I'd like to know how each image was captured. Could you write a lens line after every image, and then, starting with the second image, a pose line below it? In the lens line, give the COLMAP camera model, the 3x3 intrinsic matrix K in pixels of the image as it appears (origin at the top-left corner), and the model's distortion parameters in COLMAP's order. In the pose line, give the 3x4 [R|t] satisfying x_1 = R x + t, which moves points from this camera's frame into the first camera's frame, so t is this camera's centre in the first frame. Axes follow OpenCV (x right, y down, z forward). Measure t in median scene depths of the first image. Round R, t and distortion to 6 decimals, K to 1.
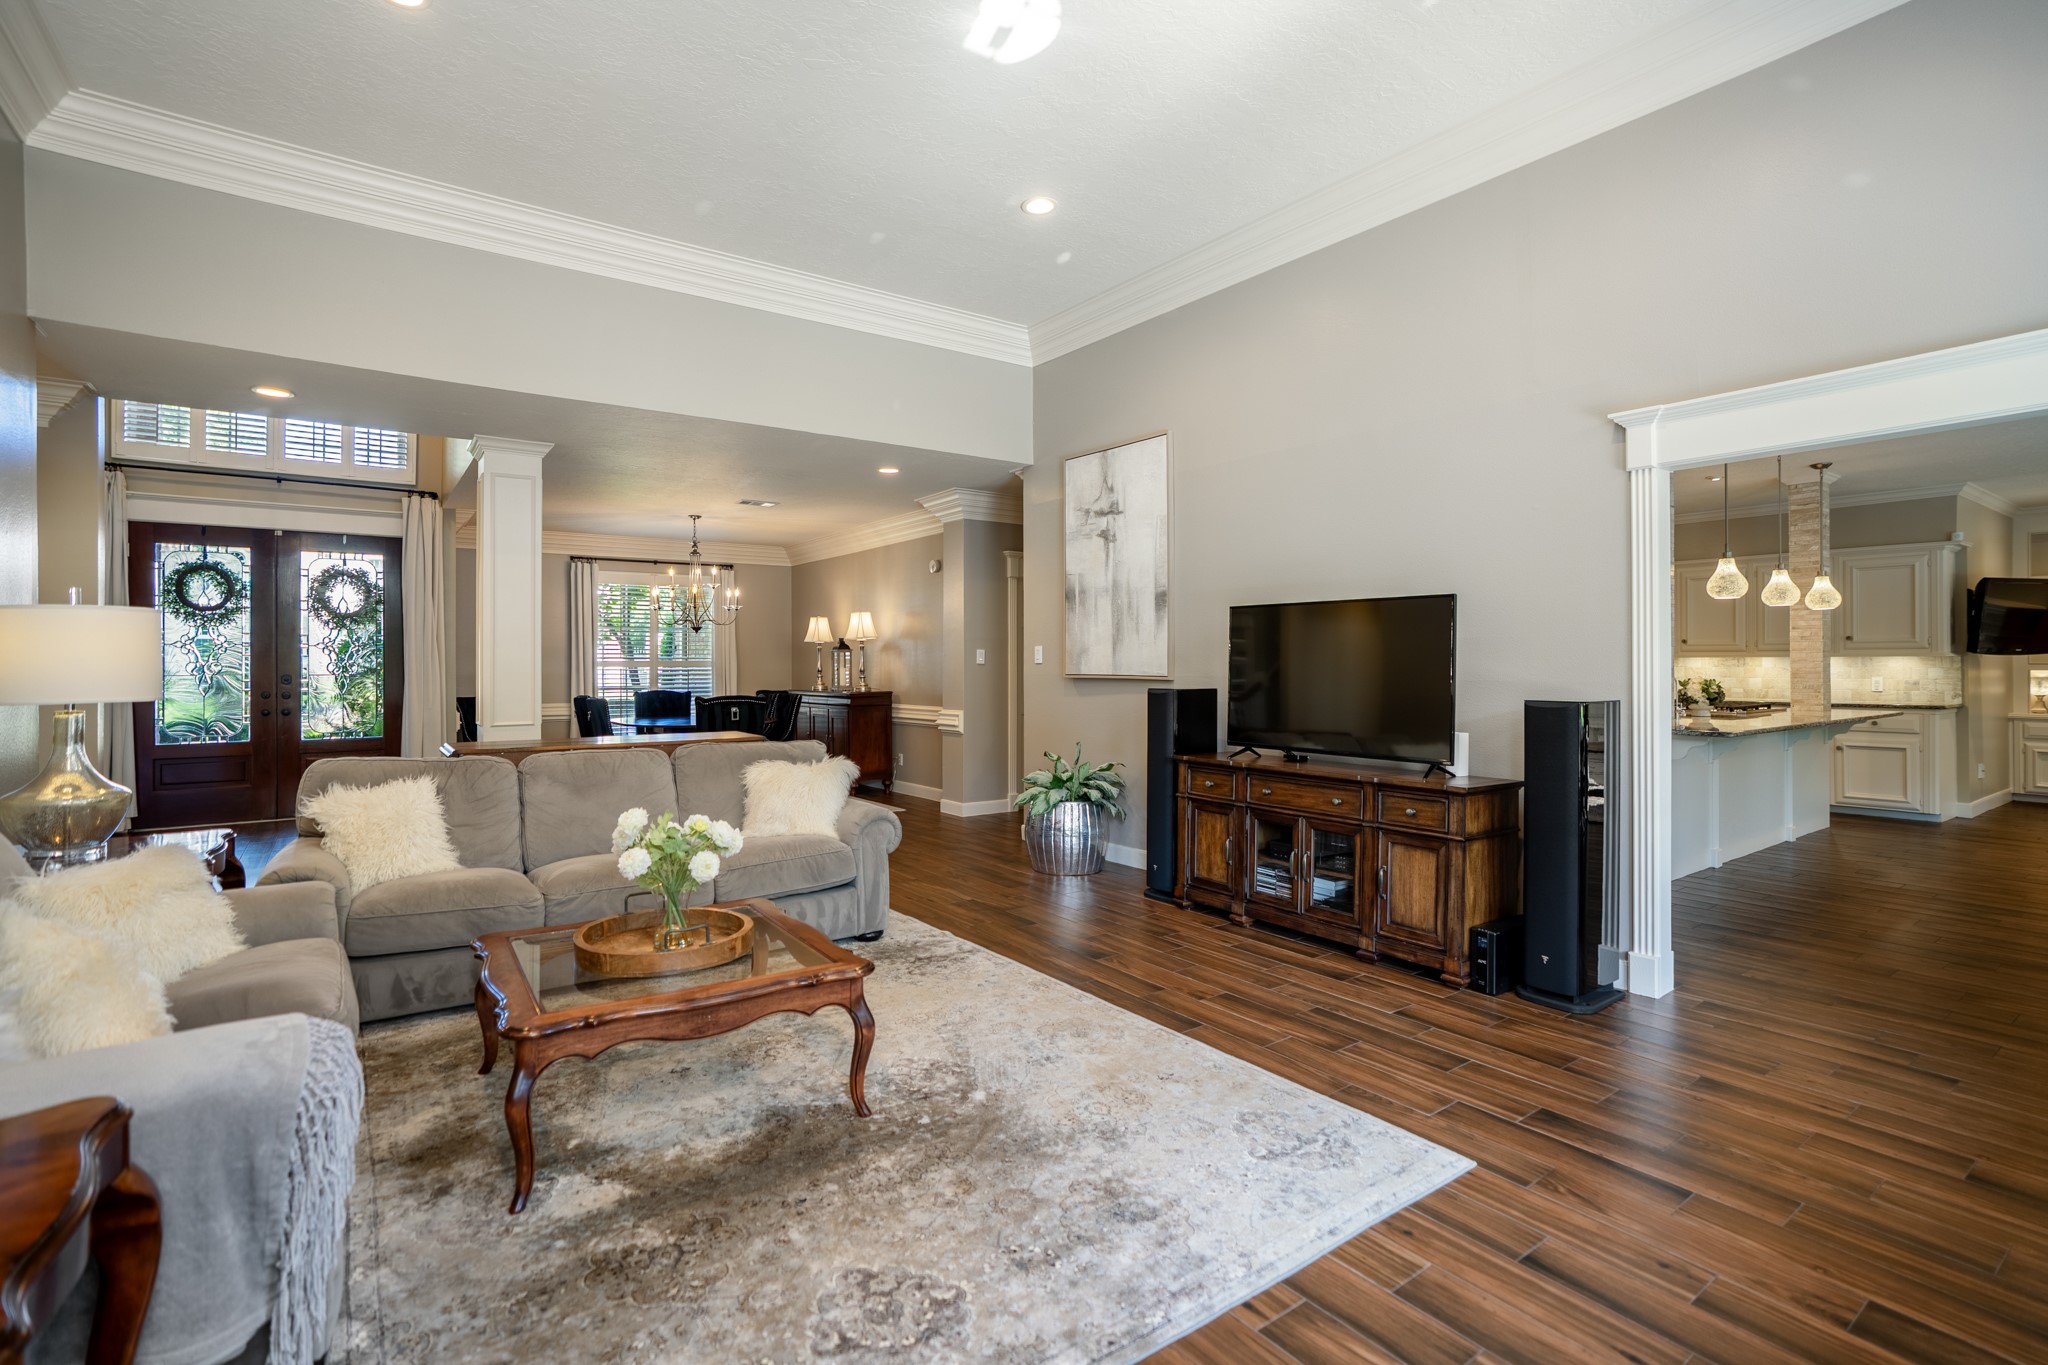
lens RADIAL K [[959.1, 0, 1001.8], [0, 959.1, 658.4], [0, 0, 1]] dist [-0.010855, 0.003638]
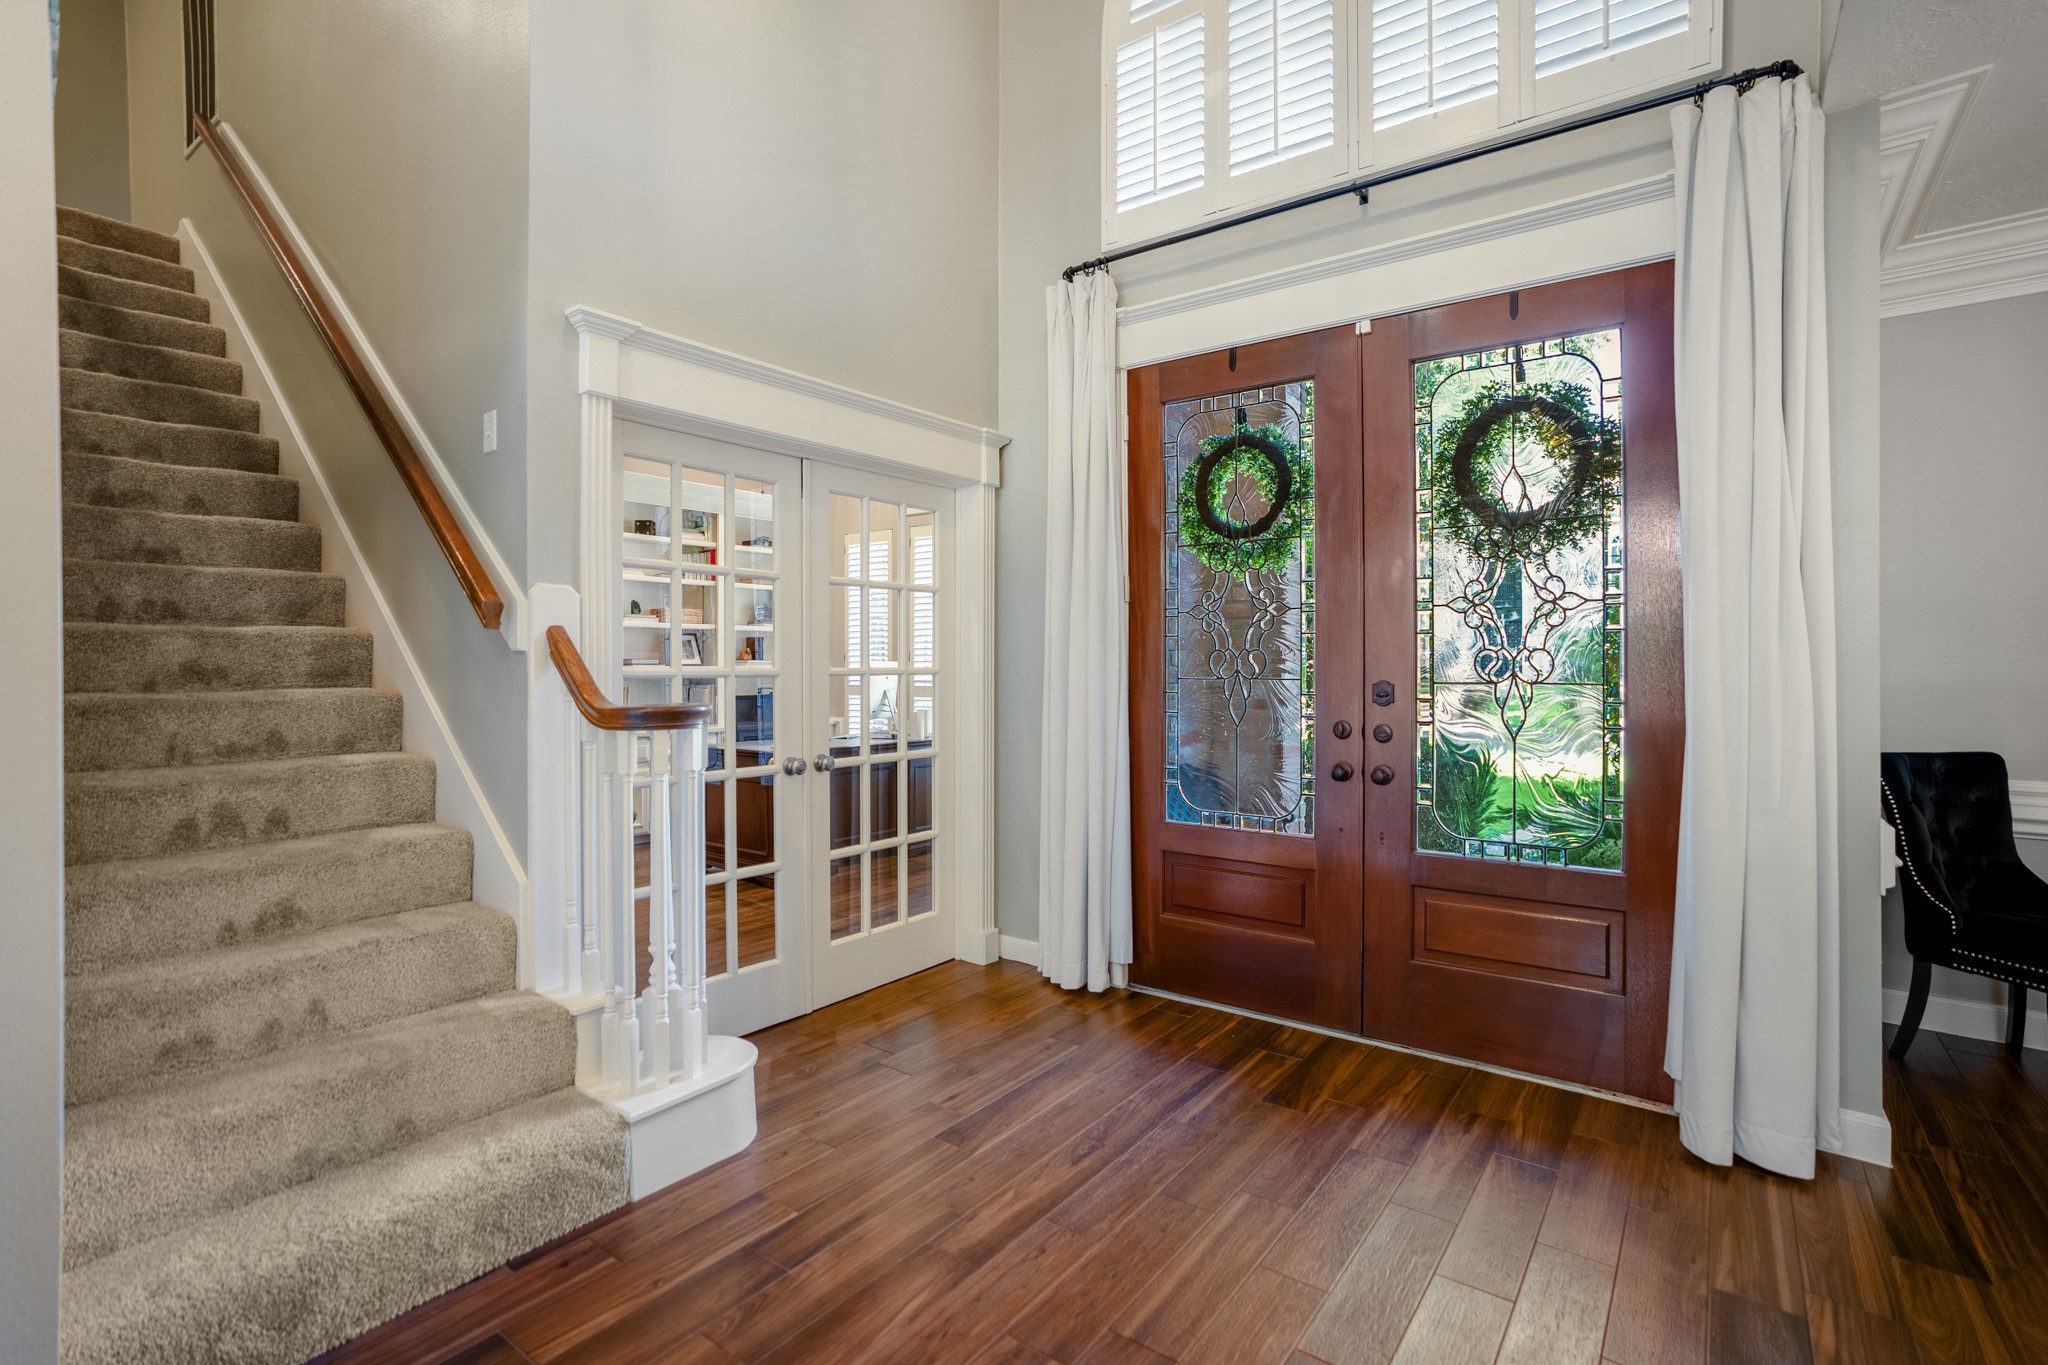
lens RADIAL K [[959.1, 0, 1034.9], [0, 959.1, 662.0], [0, 0, 1]] dist [-0.010855, 0.003638]
pose [[0.309685, 0.007431, -0.950810, -0.403482], [-0.000670, 0.999971, 0.007597, 0.006223], [0.950839, -0.001715, 0.309681, 0.718334]]
